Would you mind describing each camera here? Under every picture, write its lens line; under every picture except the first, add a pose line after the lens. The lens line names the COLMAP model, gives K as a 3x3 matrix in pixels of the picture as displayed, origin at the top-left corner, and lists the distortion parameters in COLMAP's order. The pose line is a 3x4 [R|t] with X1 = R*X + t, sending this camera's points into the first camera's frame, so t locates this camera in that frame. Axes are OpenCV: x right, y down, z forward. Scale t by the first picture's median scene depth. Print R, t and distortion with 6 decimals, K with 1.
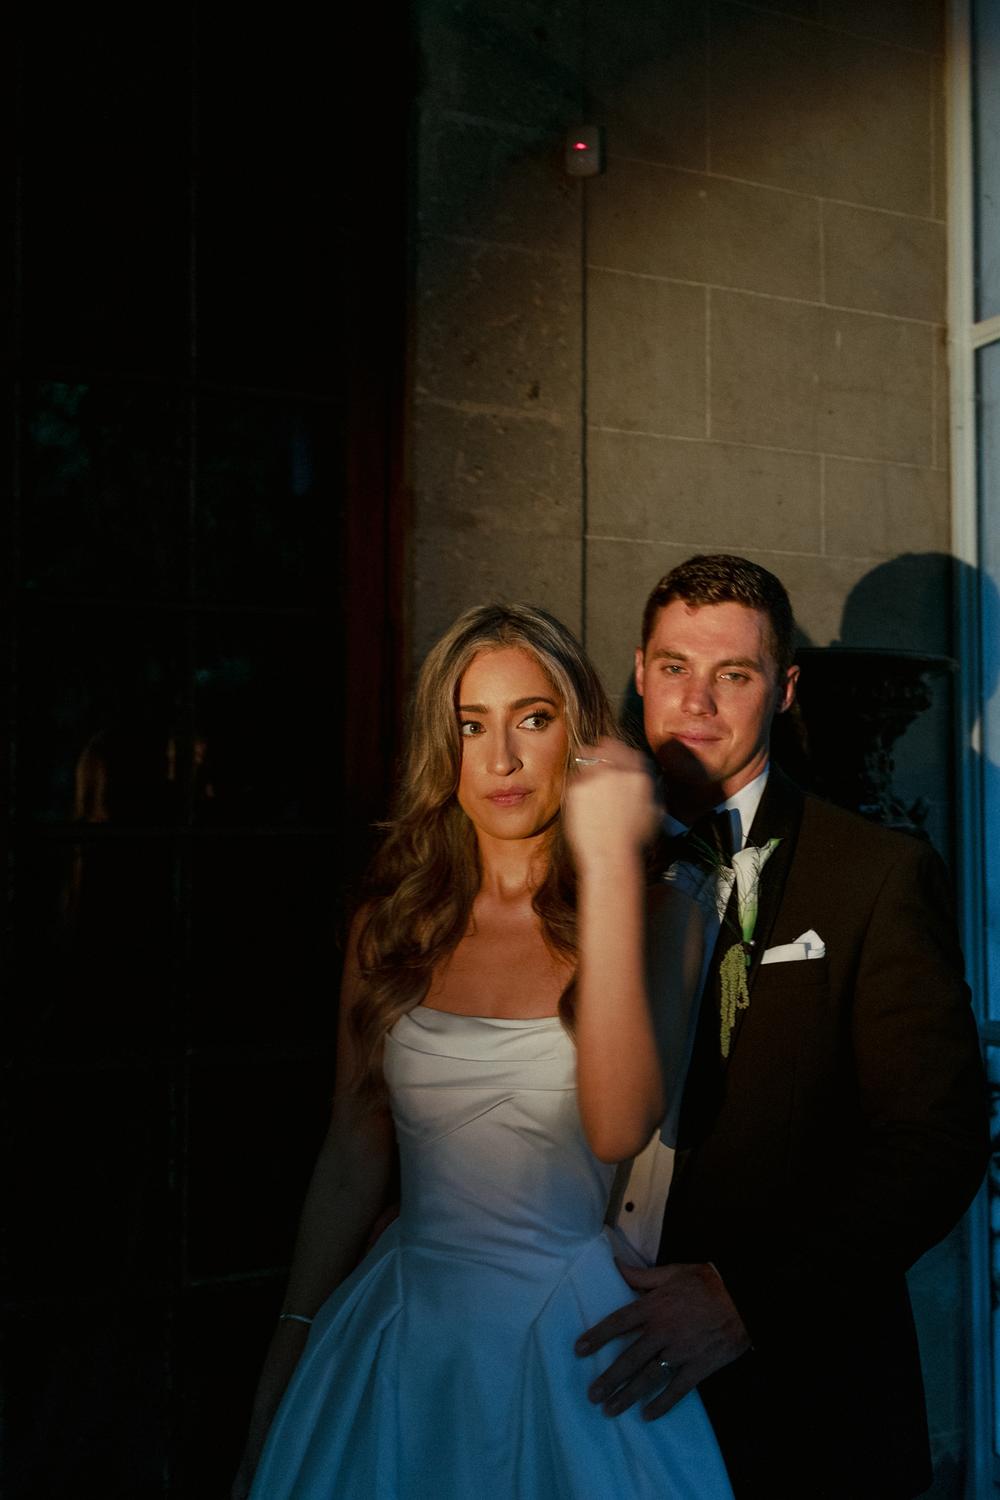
lens RADIAL K [[1607.0, 0, 500.0], [0, 1607.0, 750.0], [0, 0, 1]] dist [-0.009708, -0.015056]
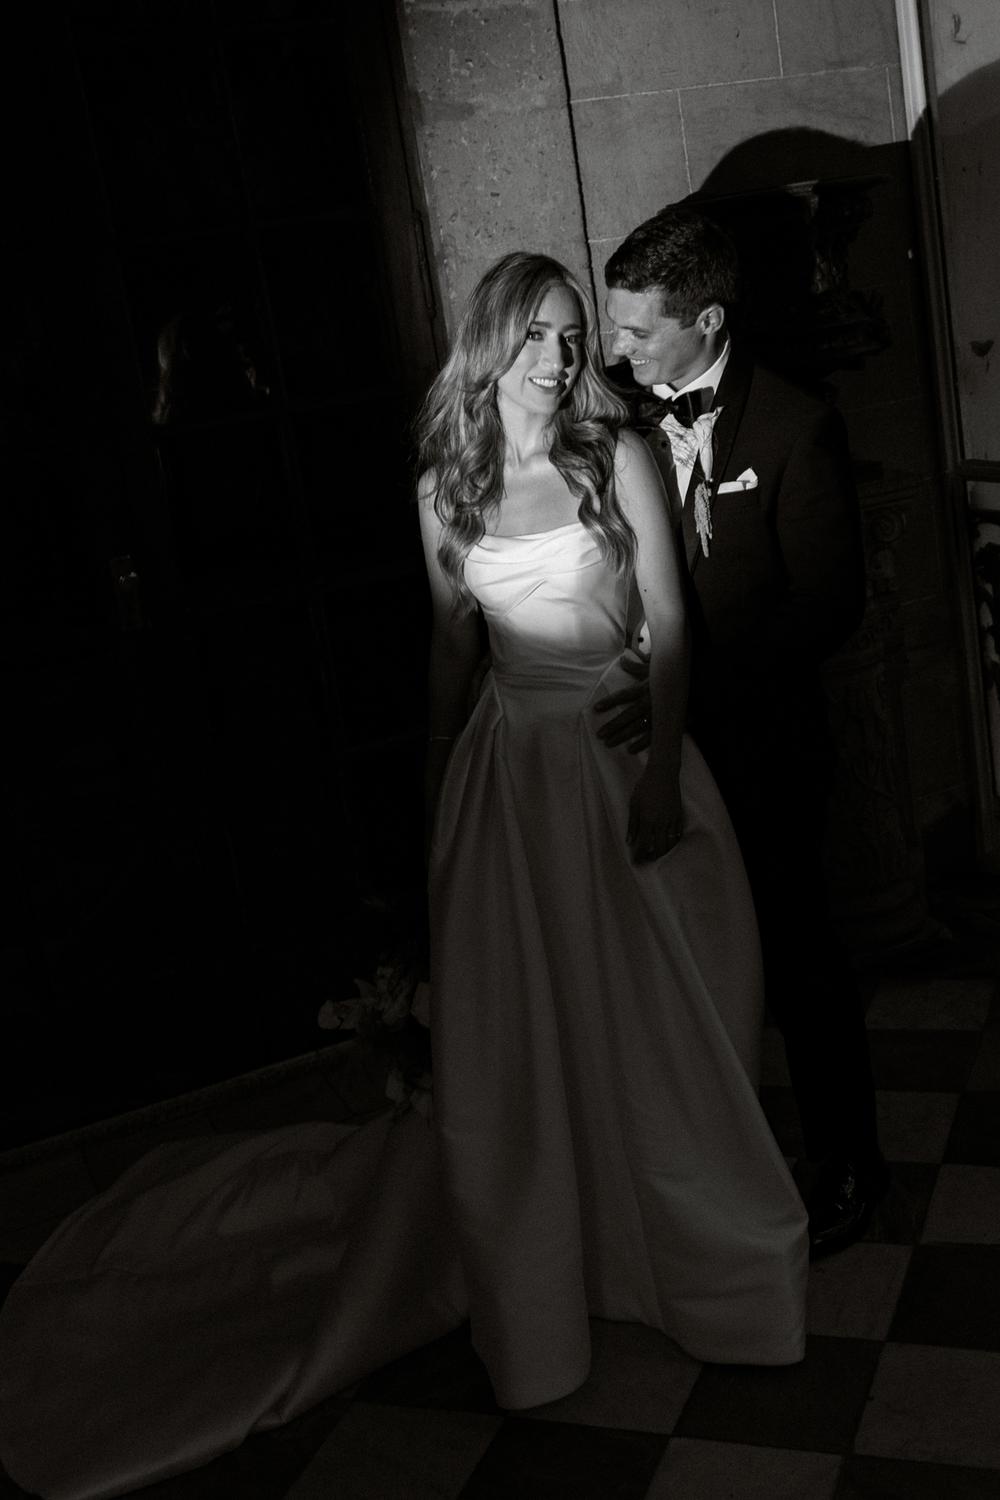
lens RADIAL K [[1768.7, 0, 593.0], [0, 1768.7, 702.1], [0, 0, 1]] dist [0.006002, 0.012295]
pose [[0.989010, -0.146419, -0.020507, 0.033887], [0.146385, 0.950292, 0.274805, -0.073198], [-0.020749, -0.274787, 0.961281, -0.364142]]
